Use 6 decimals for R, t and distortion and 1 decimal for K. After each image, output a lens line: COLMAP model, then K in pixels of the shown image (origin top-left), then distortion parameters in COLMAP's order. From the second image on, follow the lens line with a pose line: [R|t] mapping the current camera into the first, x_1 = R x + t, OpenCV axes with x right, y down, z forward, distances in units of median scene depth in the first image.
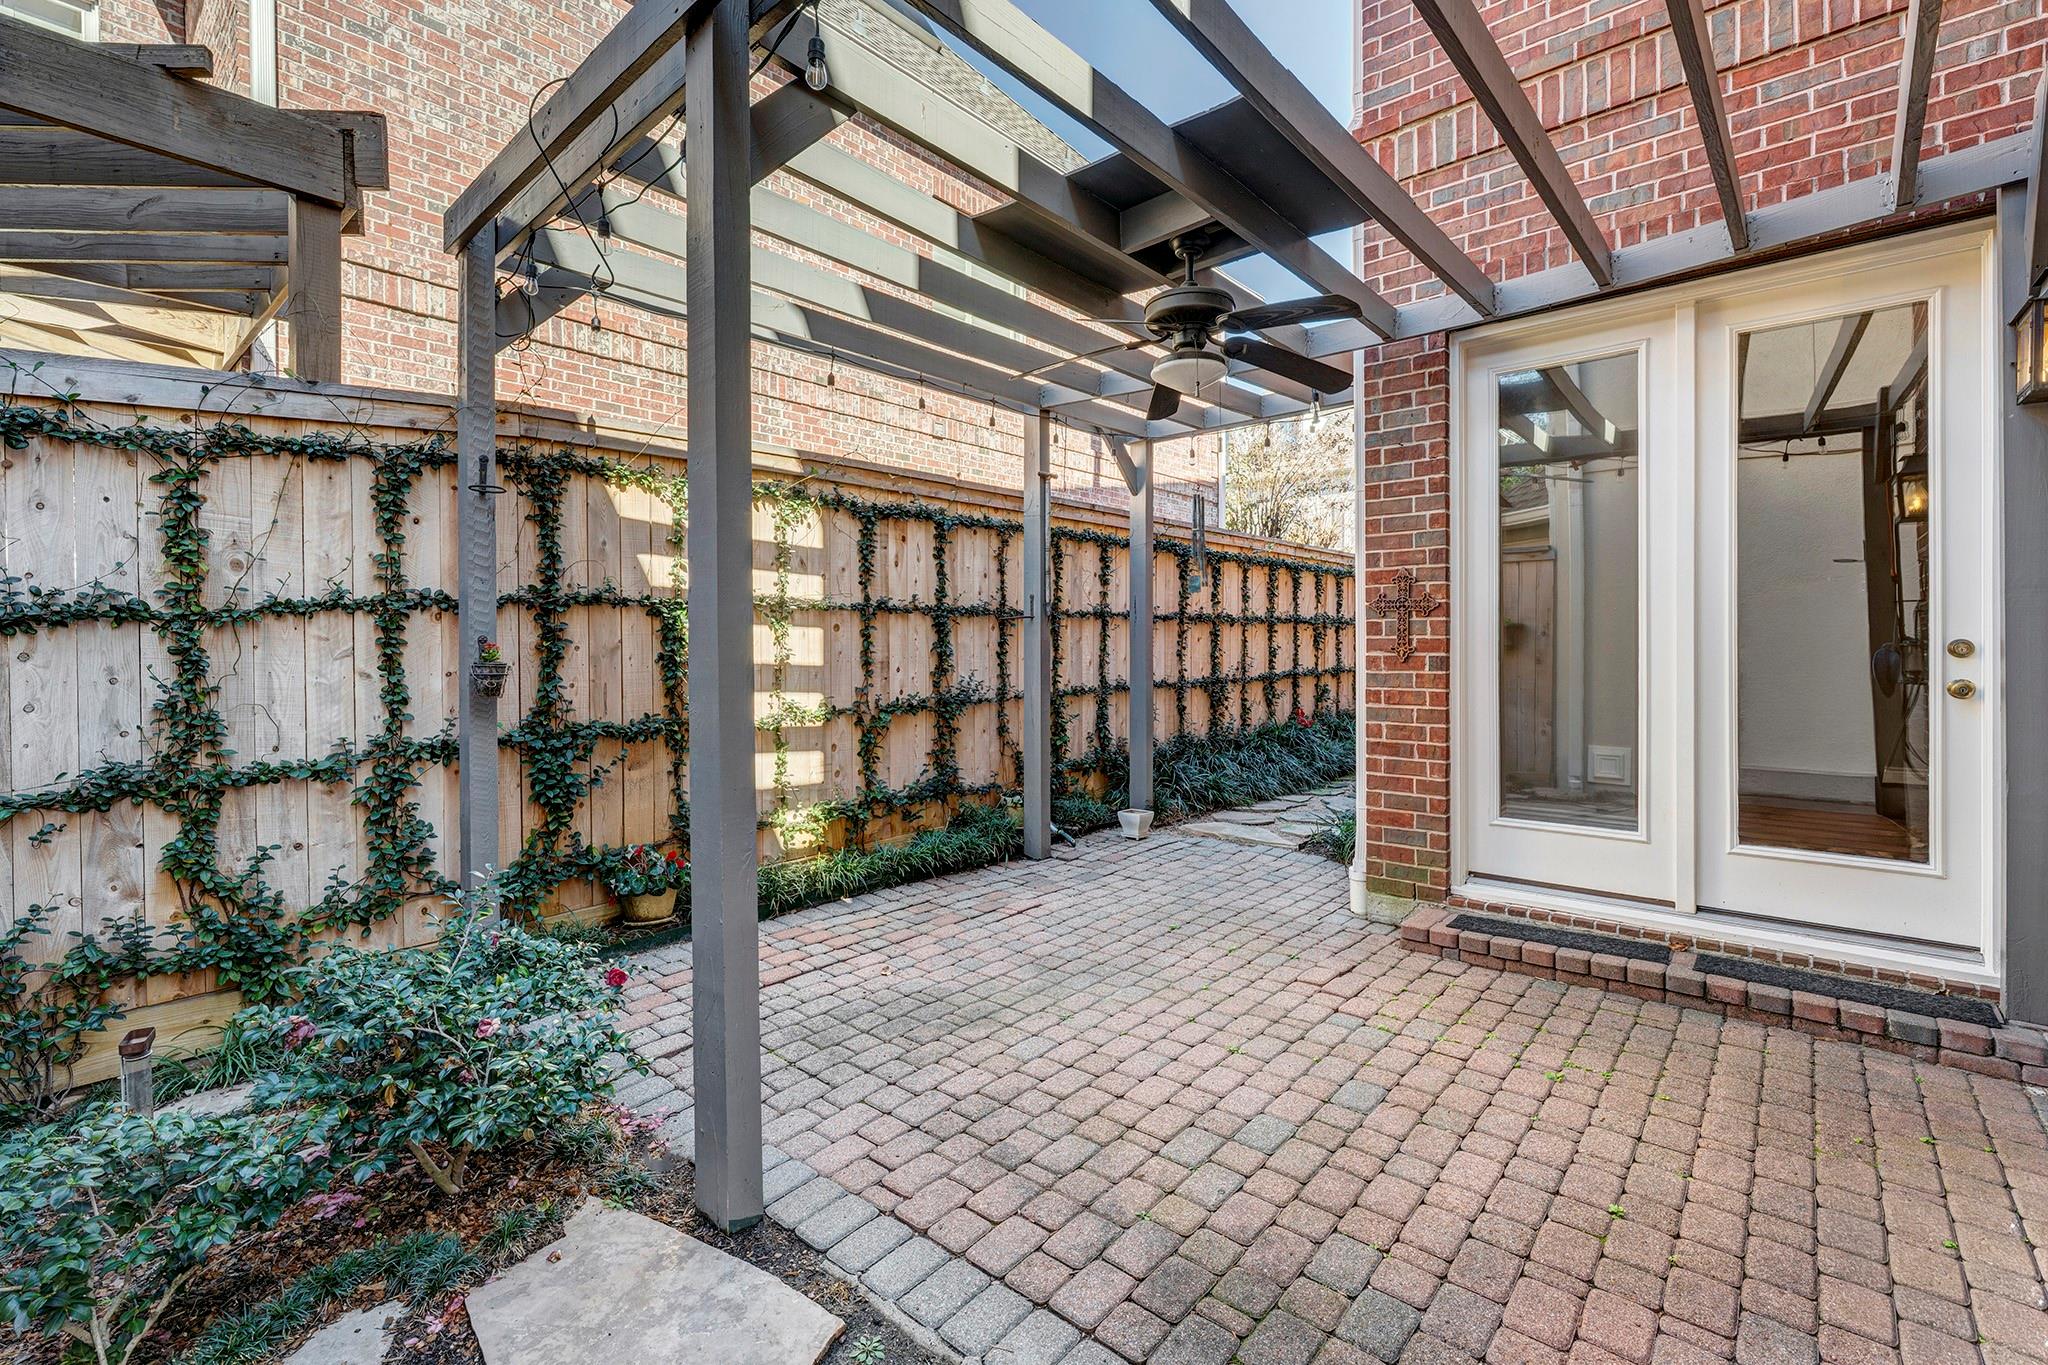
lens RADIAL K [[897.7, 0, 1013.4], [0, 897.7, 662.5], [0, 0, 1]] dist [0.000224, 0.000109]
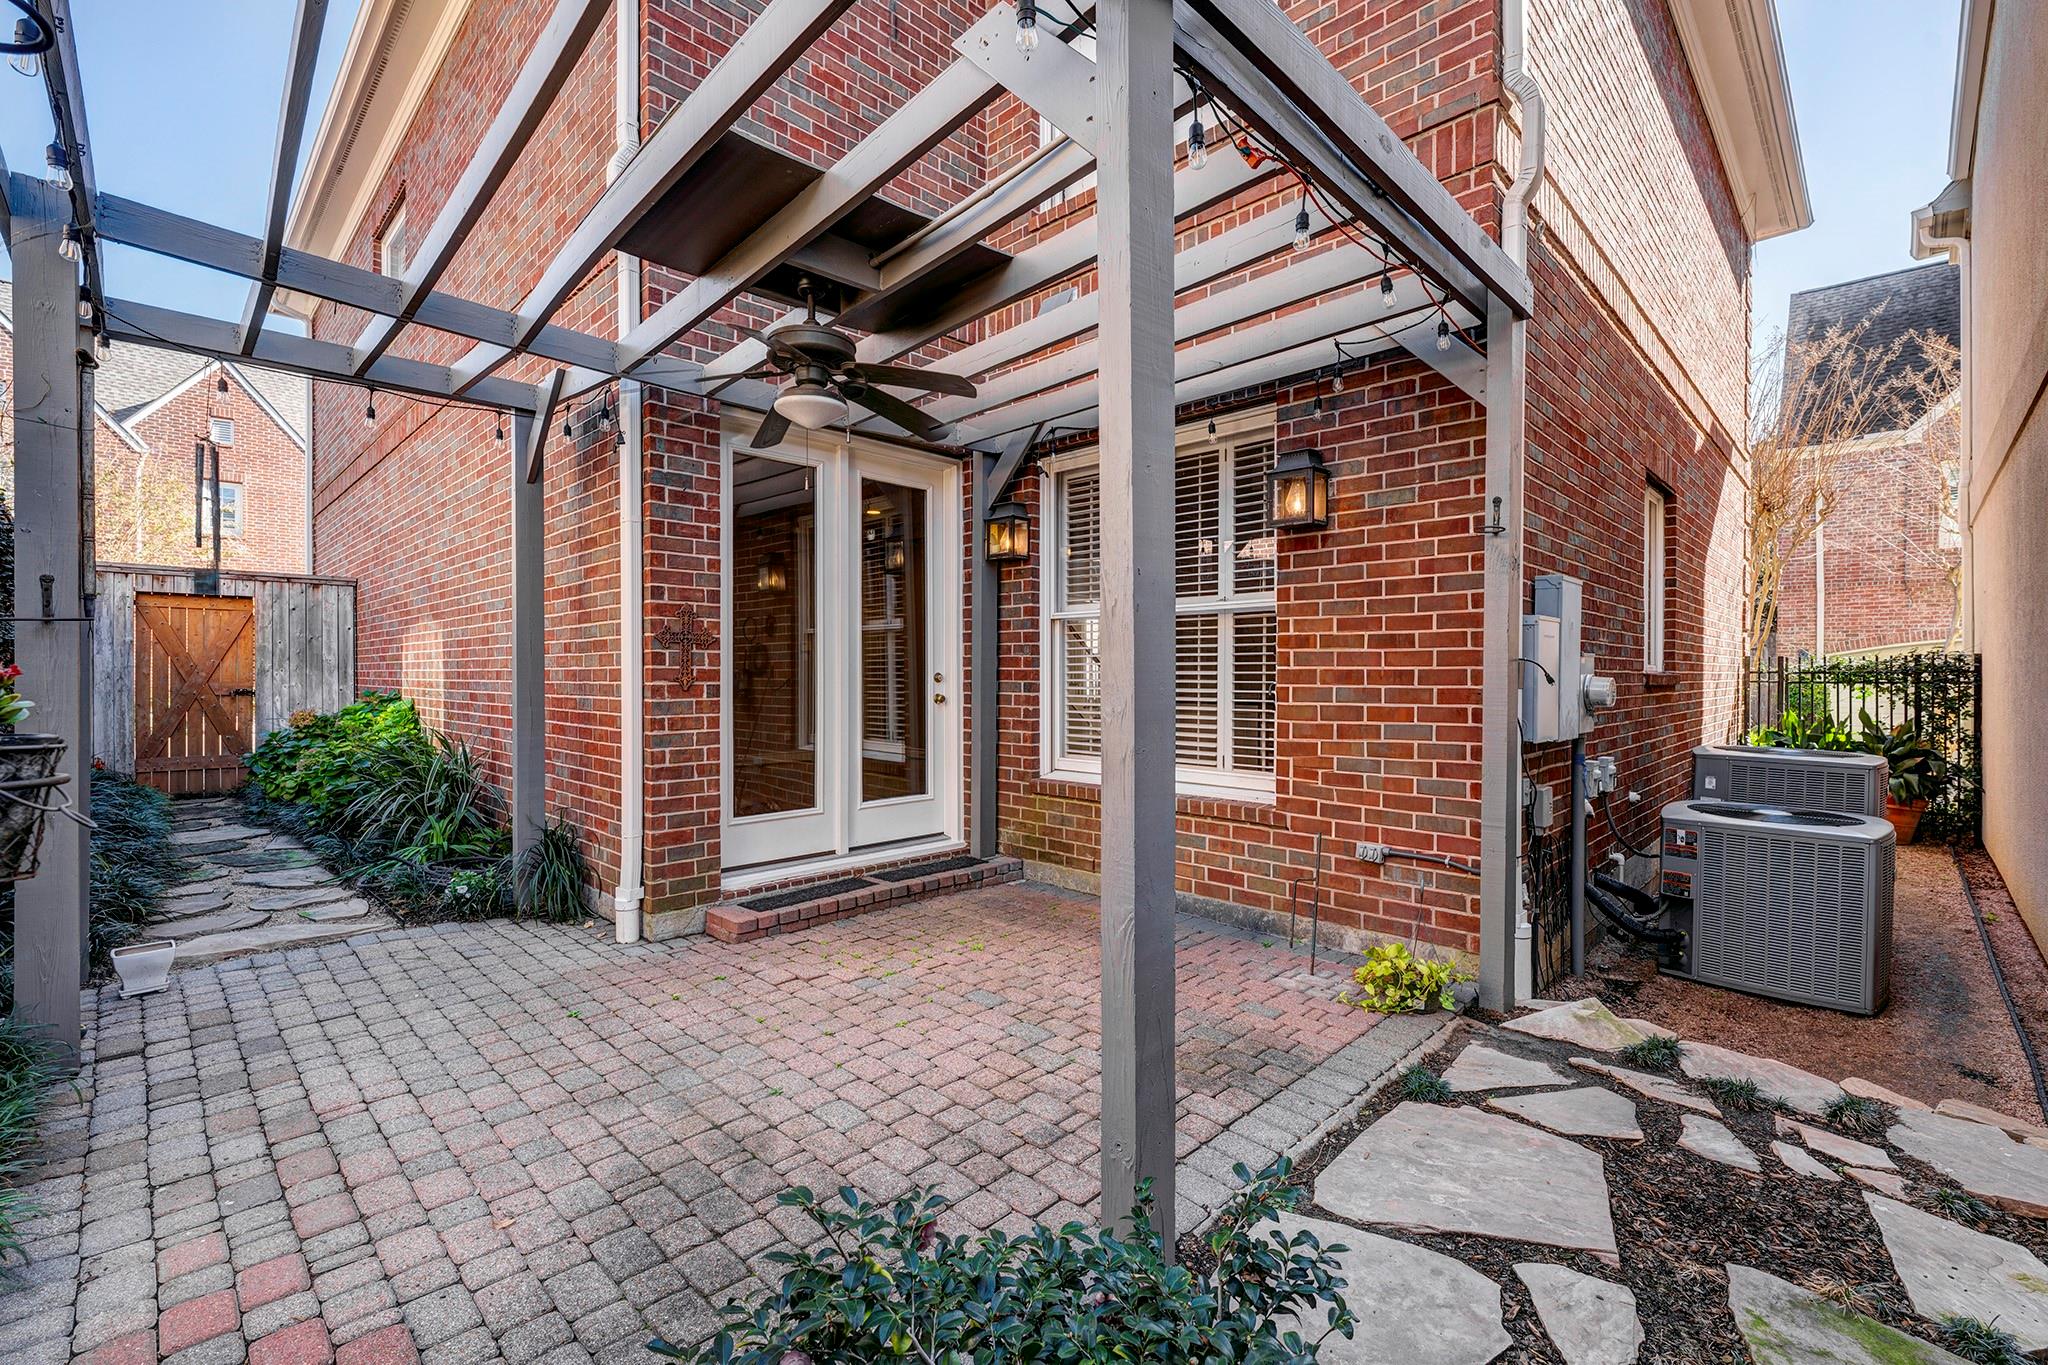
lens RADIAL K [[891.6, 0, 1024.0], [0, 891.6, 682.5], [0, 0, 1]] dist [-0.001364, -0.000242]
pose [[0.046759, -0.005521, 0.998891, -0.701542], [0.015416, 0.999870, 0.004804, -0.009887], [-0.998787, 0.015174, 0.046838, 0.612724]]
